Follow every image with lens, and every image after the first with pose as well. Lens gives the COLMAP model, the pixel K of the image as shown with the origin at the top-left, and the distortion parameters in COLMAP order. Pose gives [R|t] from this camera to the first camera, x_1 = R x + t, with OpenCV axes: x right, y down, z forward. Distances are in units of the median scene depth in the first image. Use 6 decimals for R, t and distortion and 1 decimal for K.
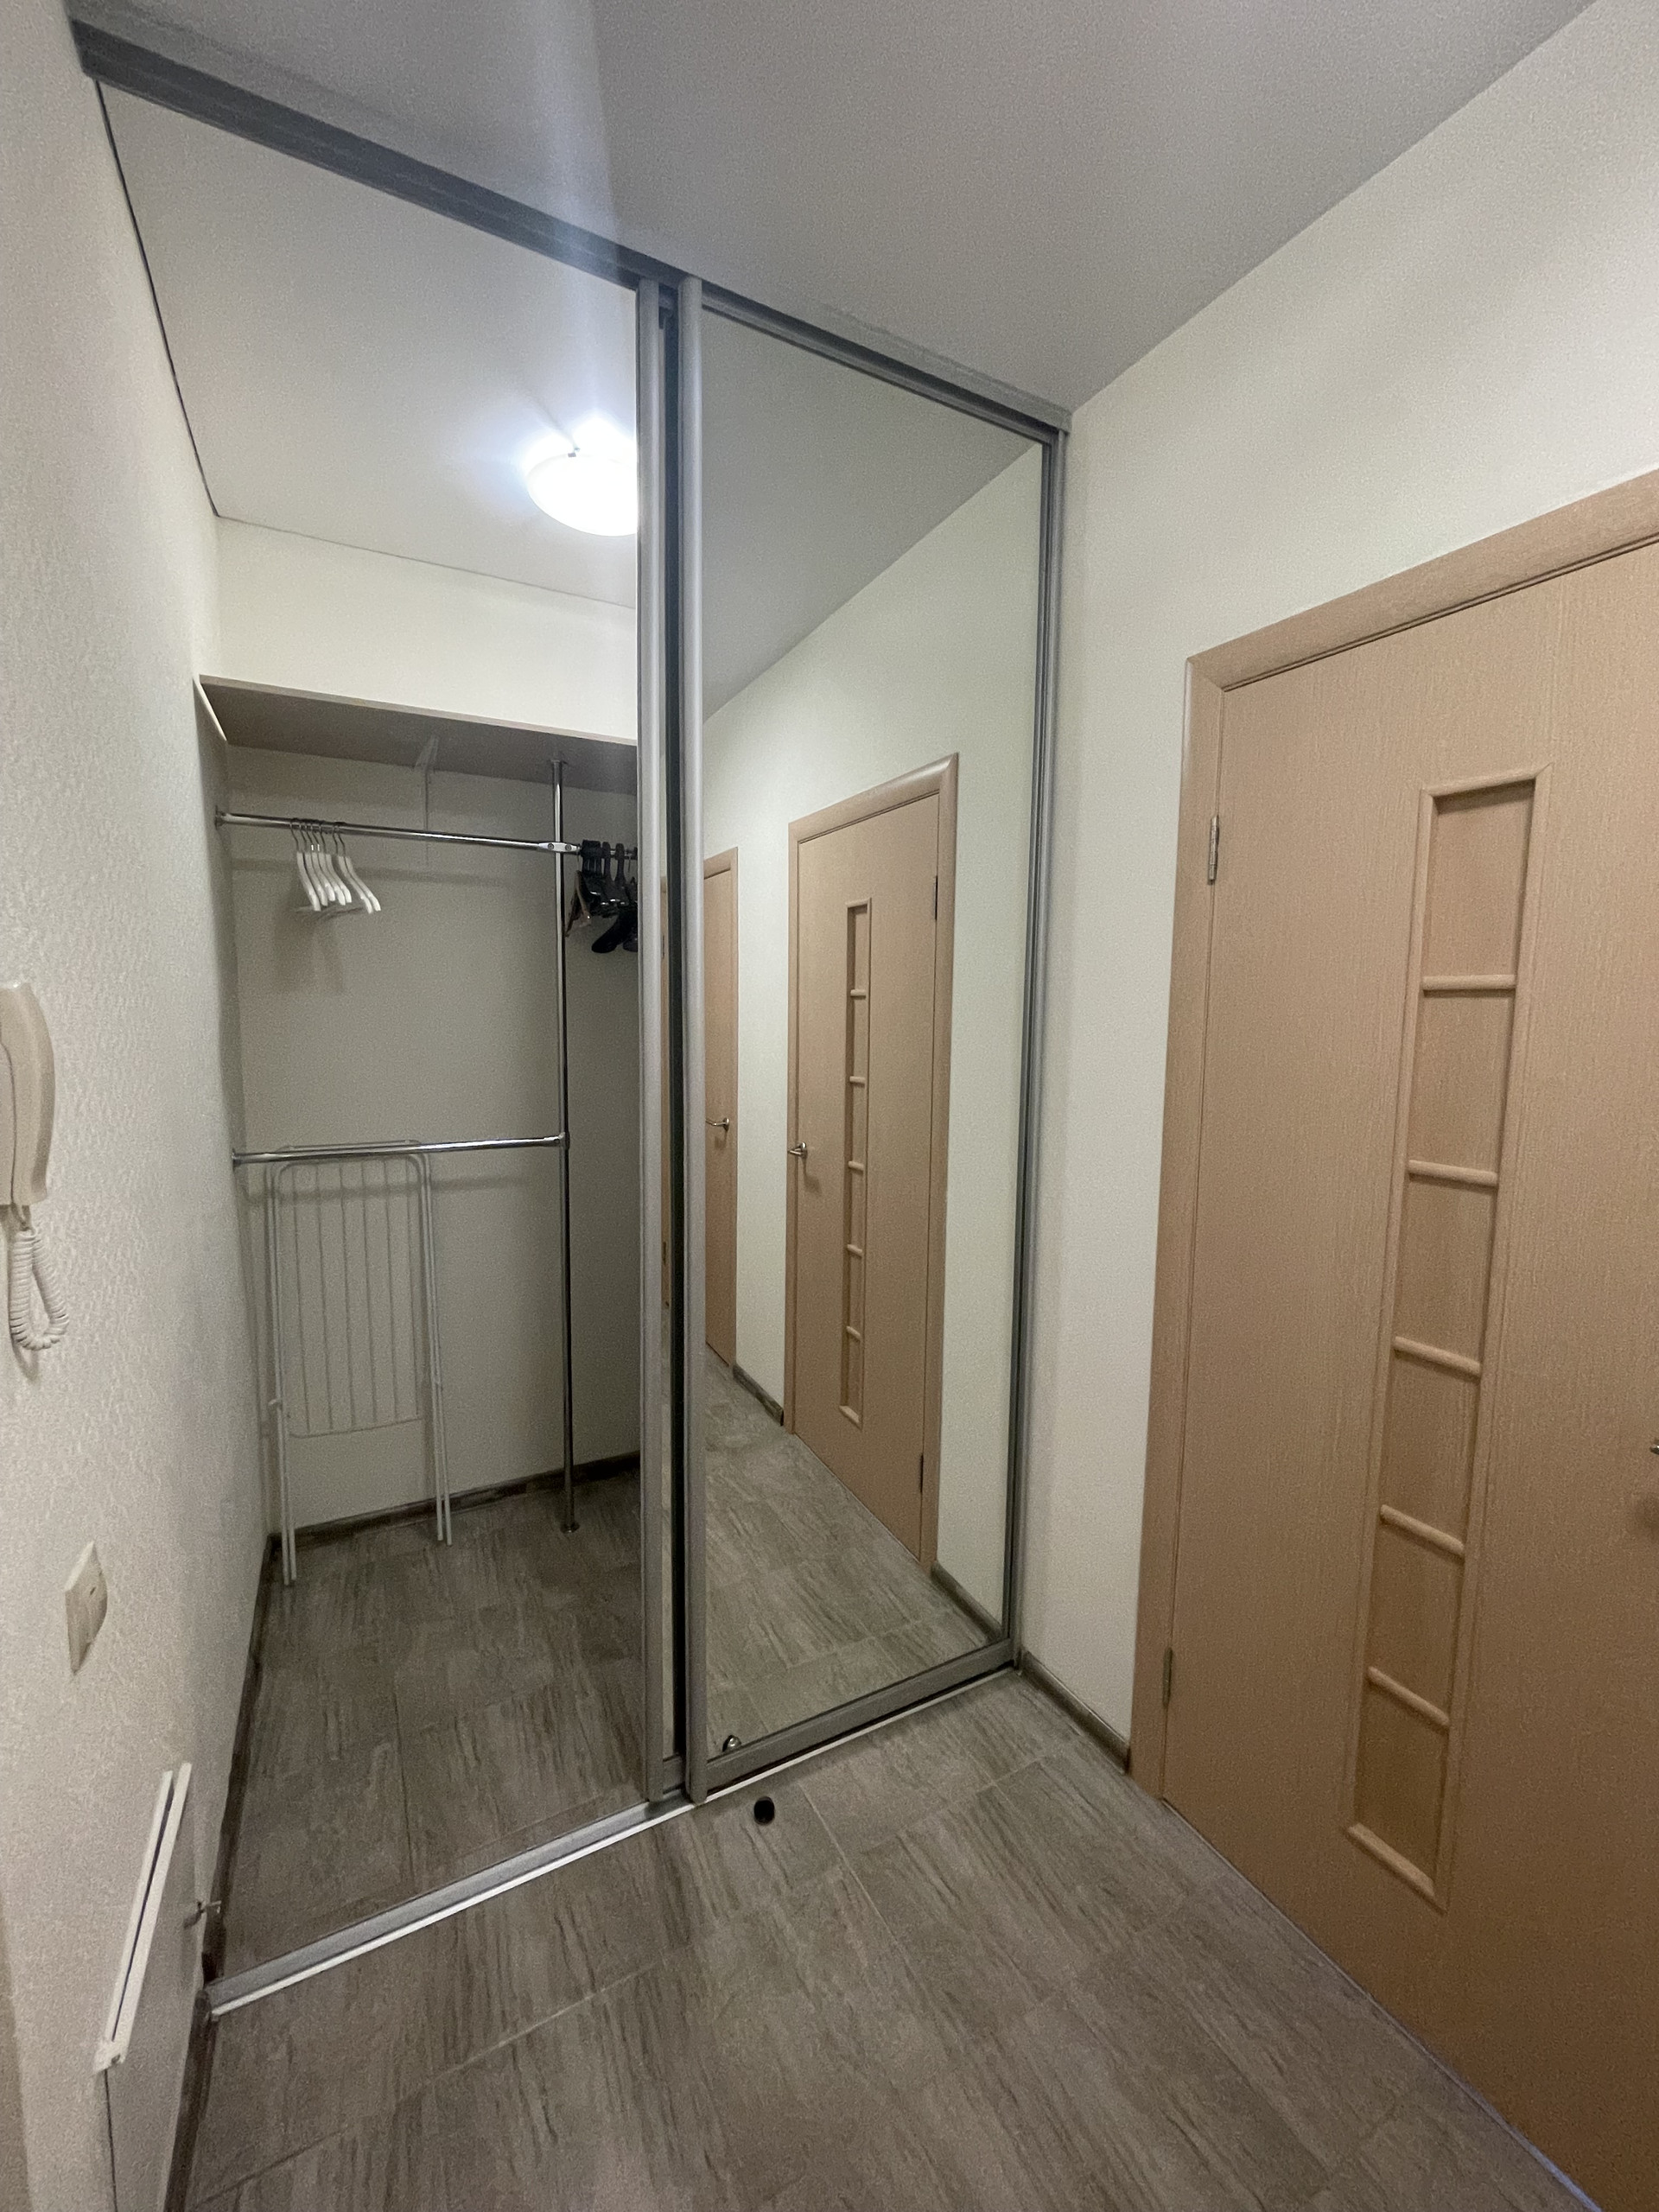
lens RADIAL K [[881.9, 0, 821.3], [0, 881.9, 1098.2], [0, 0, 1]] dist [-0.002405, -0.000358]
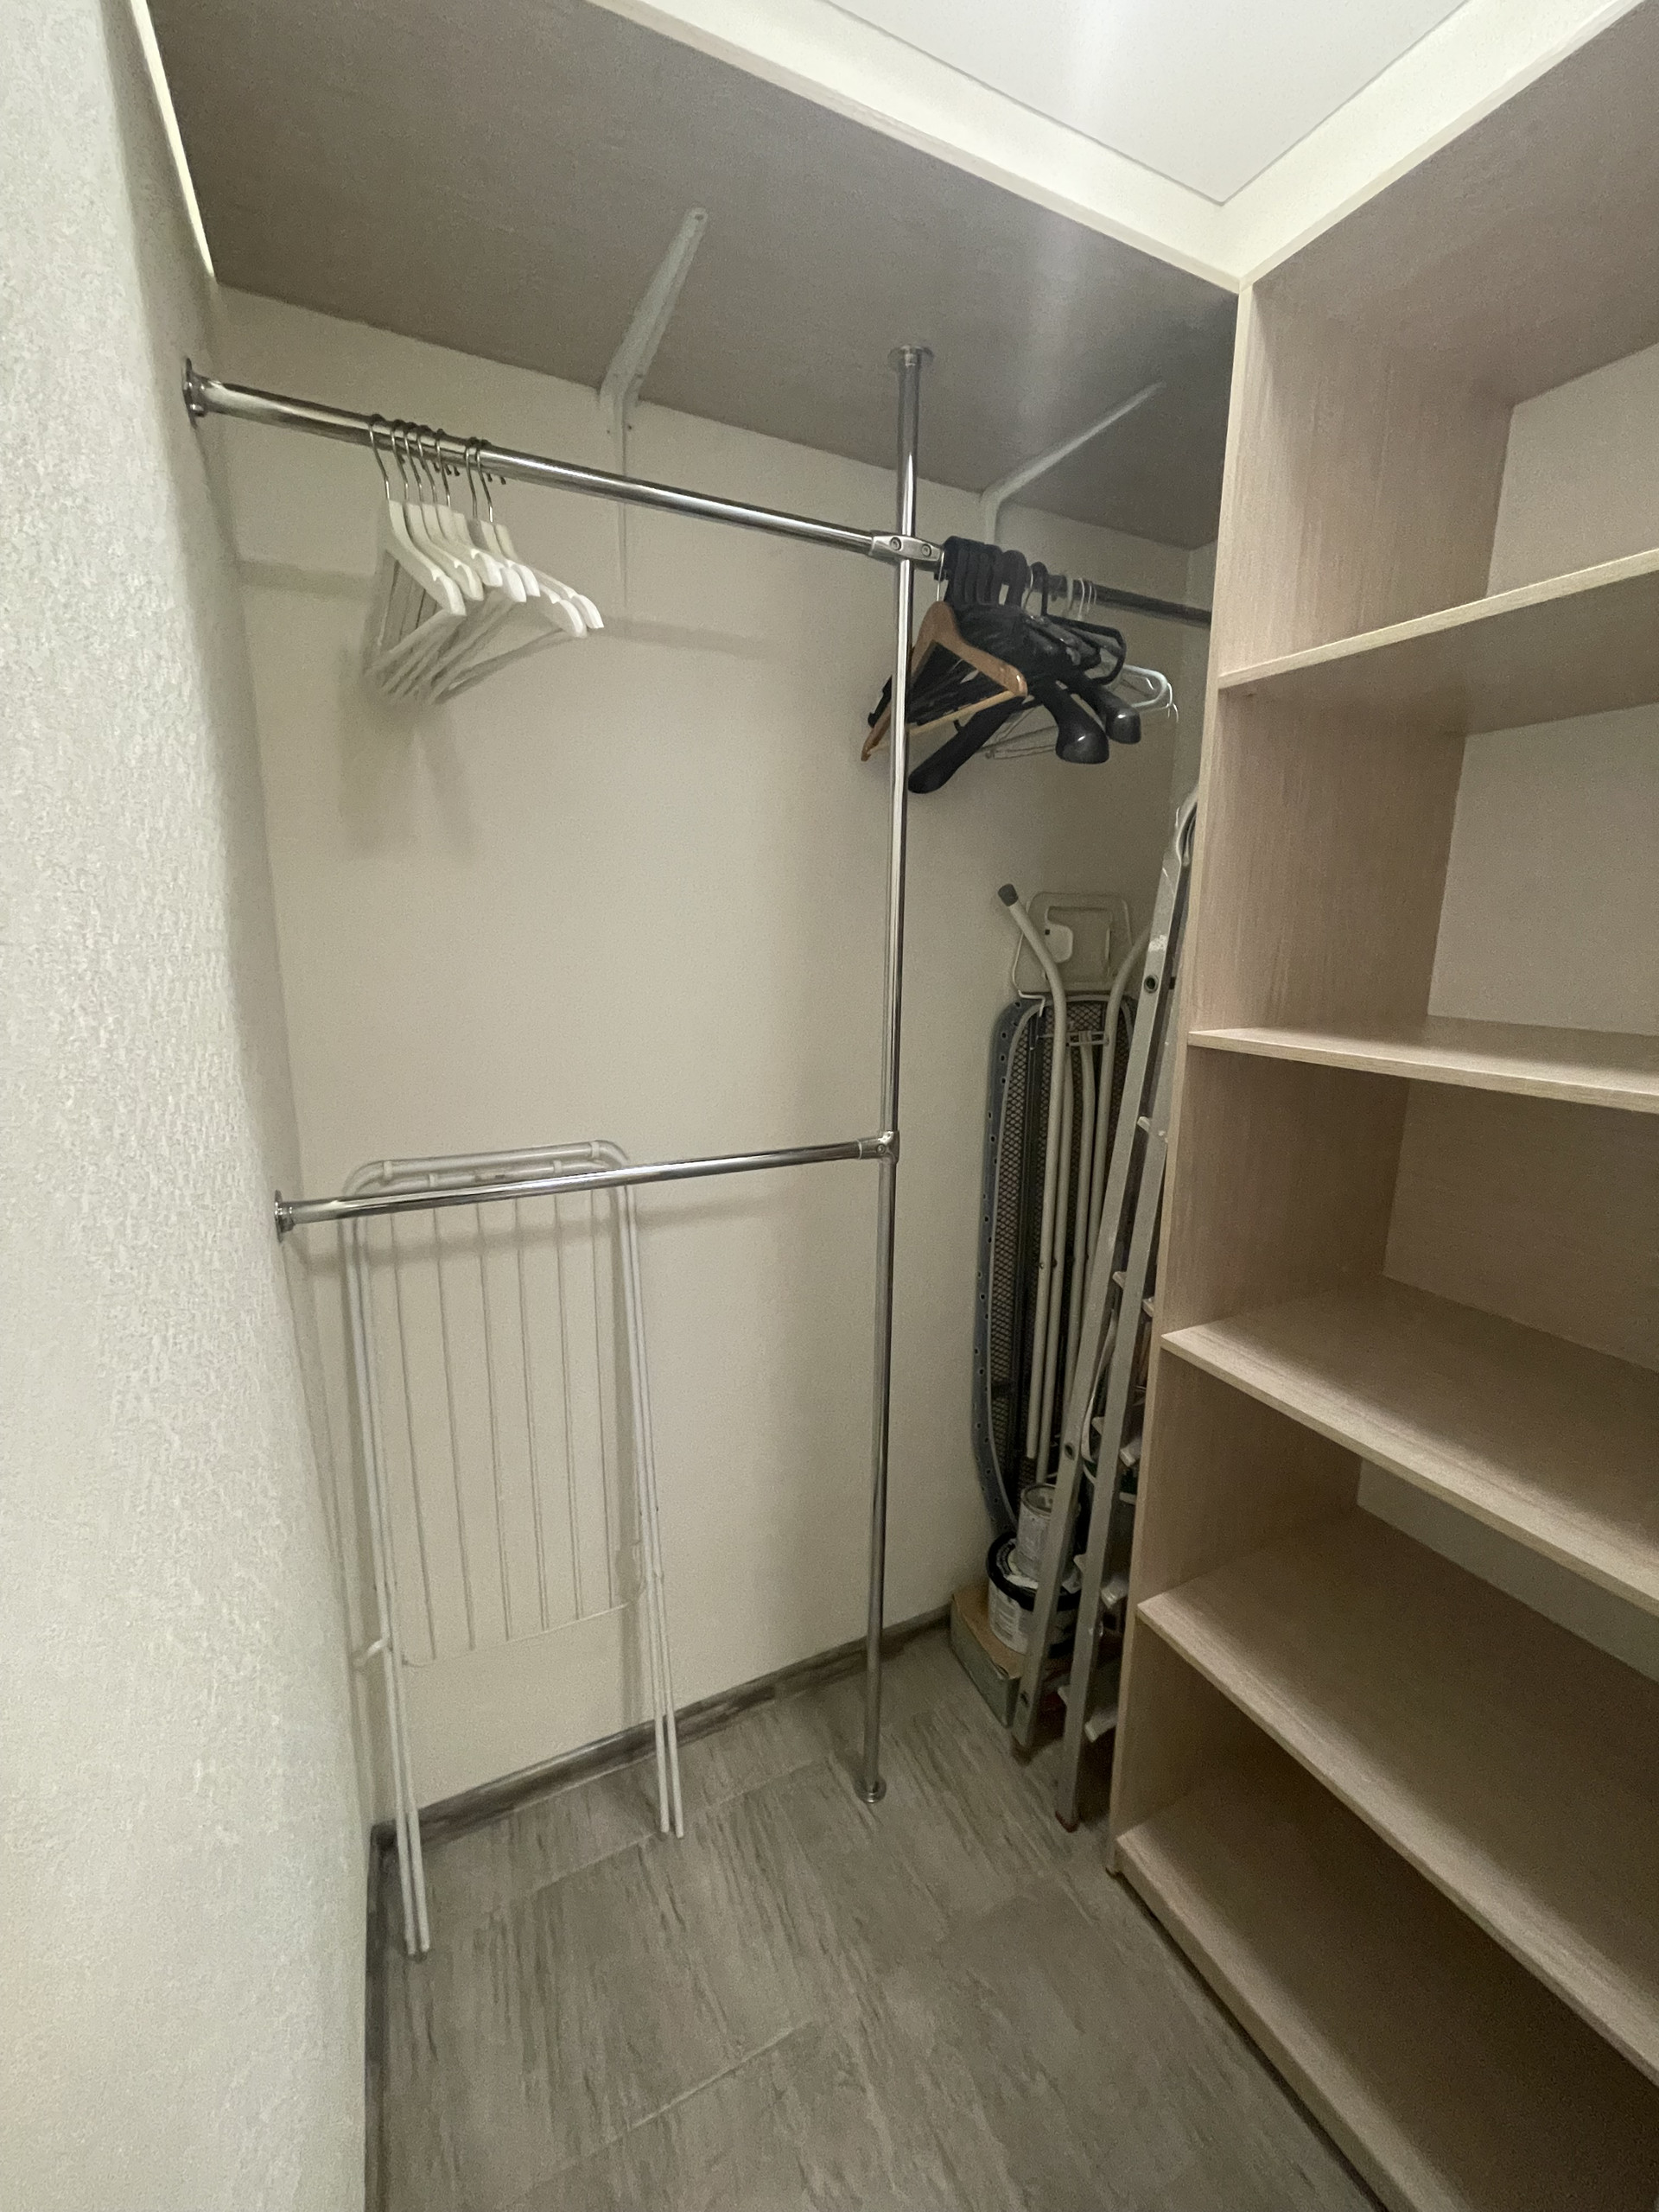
lens RADIAL K [[881.9, 0, 825.6], [0, 881.9, 1082.0], [0, 0, 1]] dist [-0.002405, -0.000358]
pose [[0.999327, 0.006117, -0.036174, -0.326253], [-0.002920, 0.996138, 0.087757, -0.037823], [0.036571, -0.087592, 0.995485, 0.500099]]
